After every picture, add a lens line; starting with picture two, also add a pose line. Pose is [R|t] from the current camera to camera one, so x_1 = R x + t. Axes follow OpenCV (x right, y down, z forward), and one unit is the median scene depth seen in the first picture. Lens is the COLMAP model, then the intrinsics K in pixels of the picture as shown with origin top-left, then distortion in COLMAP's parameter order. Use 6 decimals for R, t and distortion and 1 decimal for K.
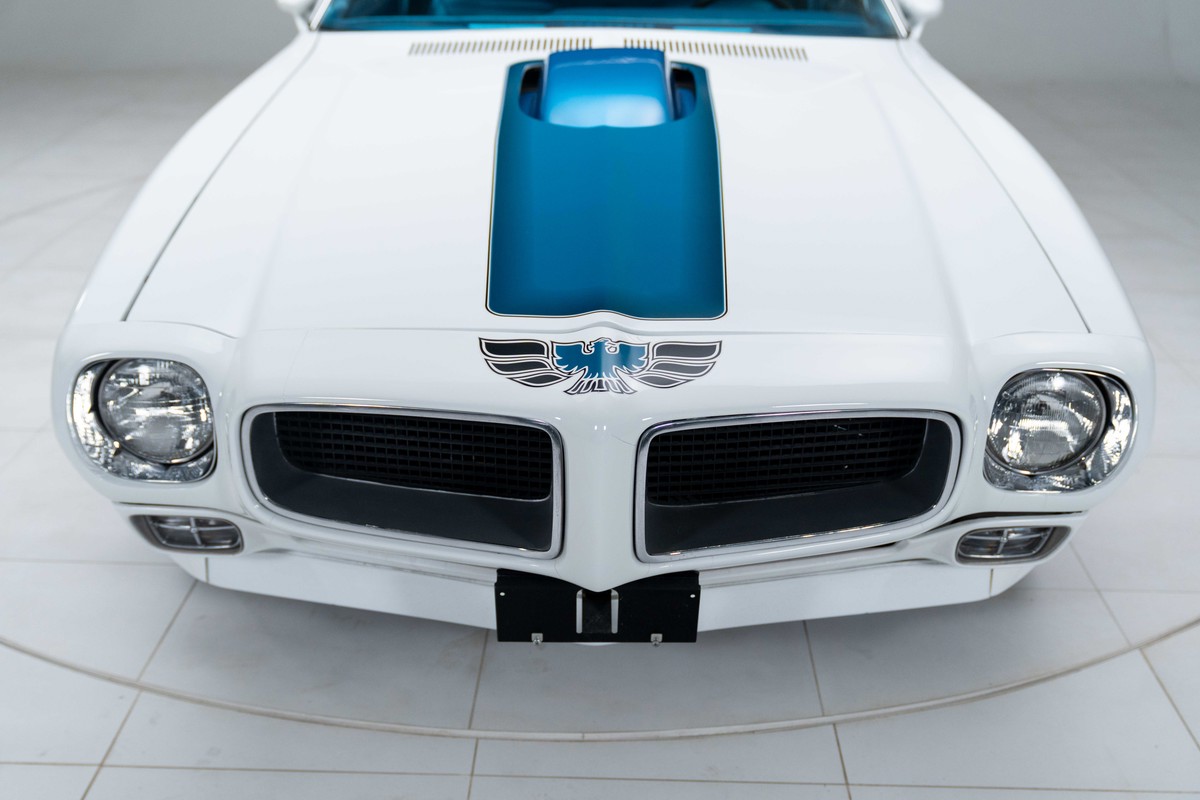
lens RADIAL K [[1223.7, 0, 600.0], [0, 1223.7, 400.0], [0, 0, 1]] dist [-0.018271, -0.008557]
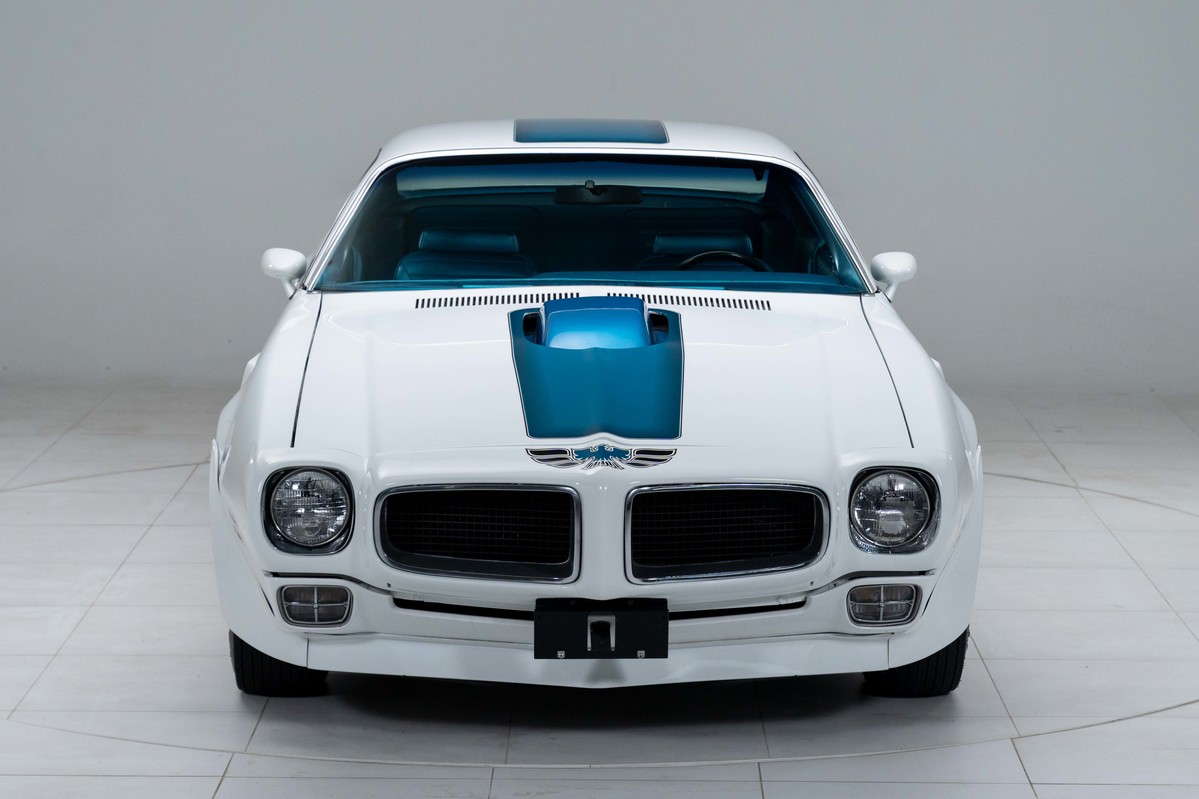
lens RADIAL K [[2769.8, 0, 599.5], [0, 2769.8, 399.5], [0, 0, 1]] dist [0.024841, -0.351901]
pose [[0.999637, -0.009853, 0.025059, -0.087173], [0.016514, 0.959413, -0.281520, 0.859809], [-0.021268, 0.281832, 0.959228, -2.361882]]
